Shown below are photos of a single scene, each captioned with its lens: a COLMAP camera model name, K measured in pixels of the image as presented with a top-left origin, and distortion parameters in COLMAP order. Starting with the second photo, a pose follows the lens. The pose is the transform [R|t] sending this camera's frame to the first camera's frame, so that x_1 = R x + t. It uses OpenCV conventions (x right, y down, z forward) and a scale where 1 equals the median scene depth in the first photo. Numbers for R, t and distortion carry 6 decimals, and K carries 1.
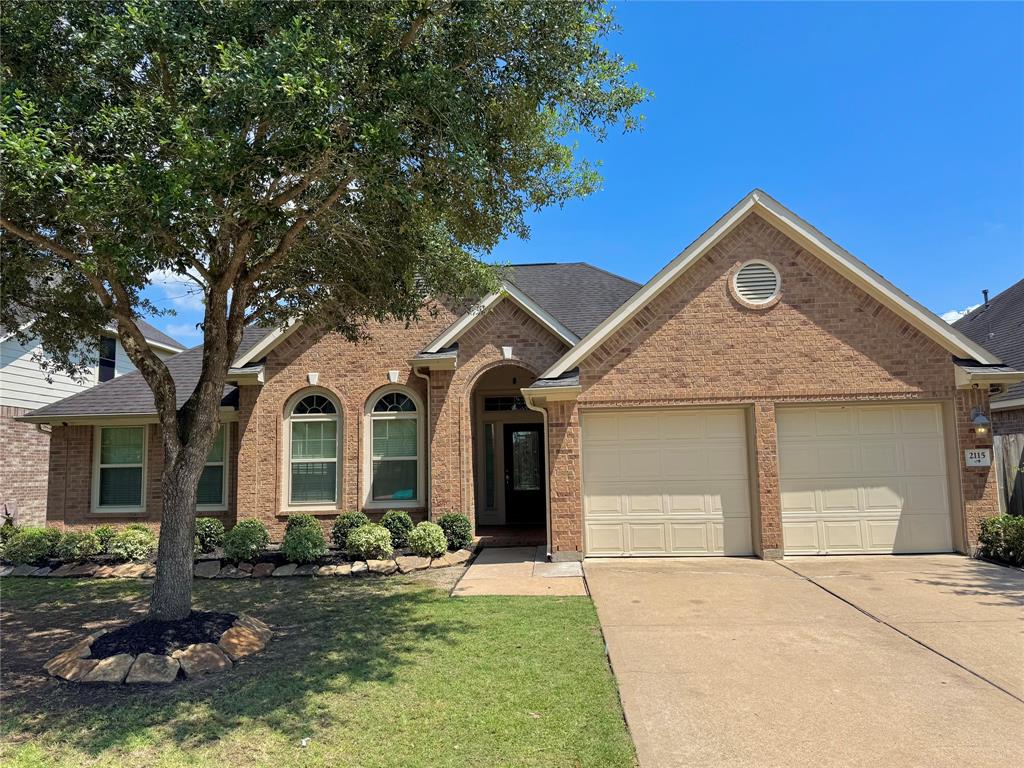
lens RADIAL K [[725.8, 0, 516.8], [0, 725.8, 381.4], [0, 0, 1]] dist [0.042224, -0.043470]
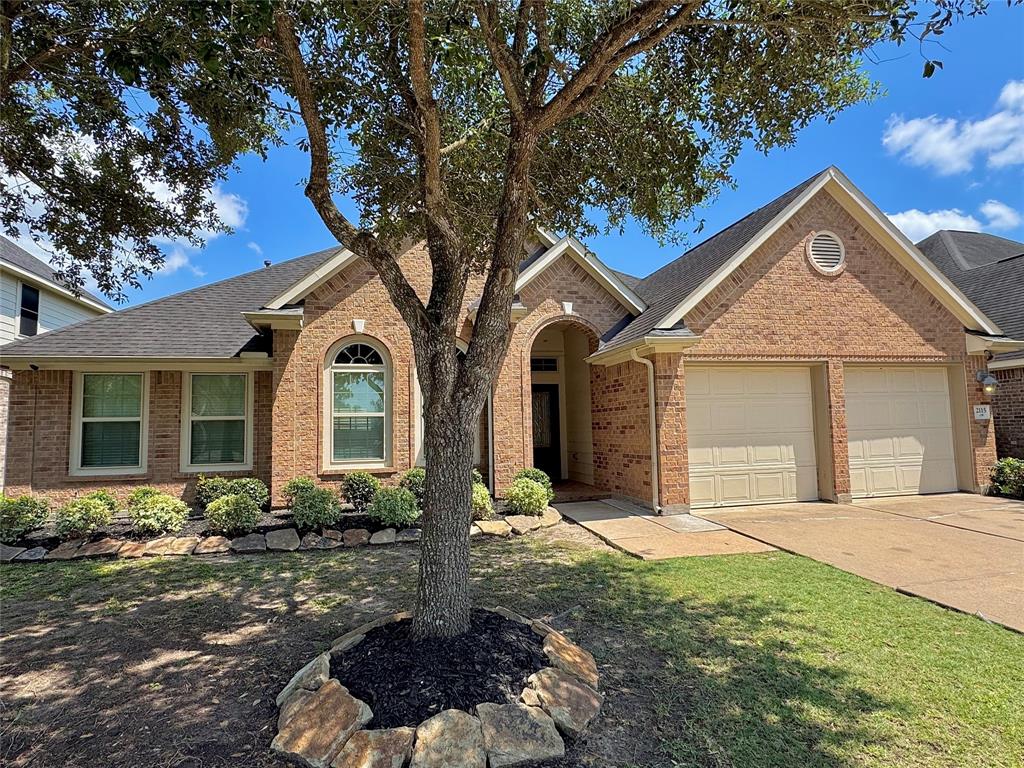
lens RADIAL K [[561.2, 0, 514.8], [0, 561.2, 381.1], [0, 0, 1]] dist [-0.015645, 0.008528]
pose [[0.959401, 0.024584, 0.280973, -0.349504], [-0.030286, 0.999414, 0.015967, 0.059193], [-0.280416, -0.023829, 0.959583, 0.322786]]
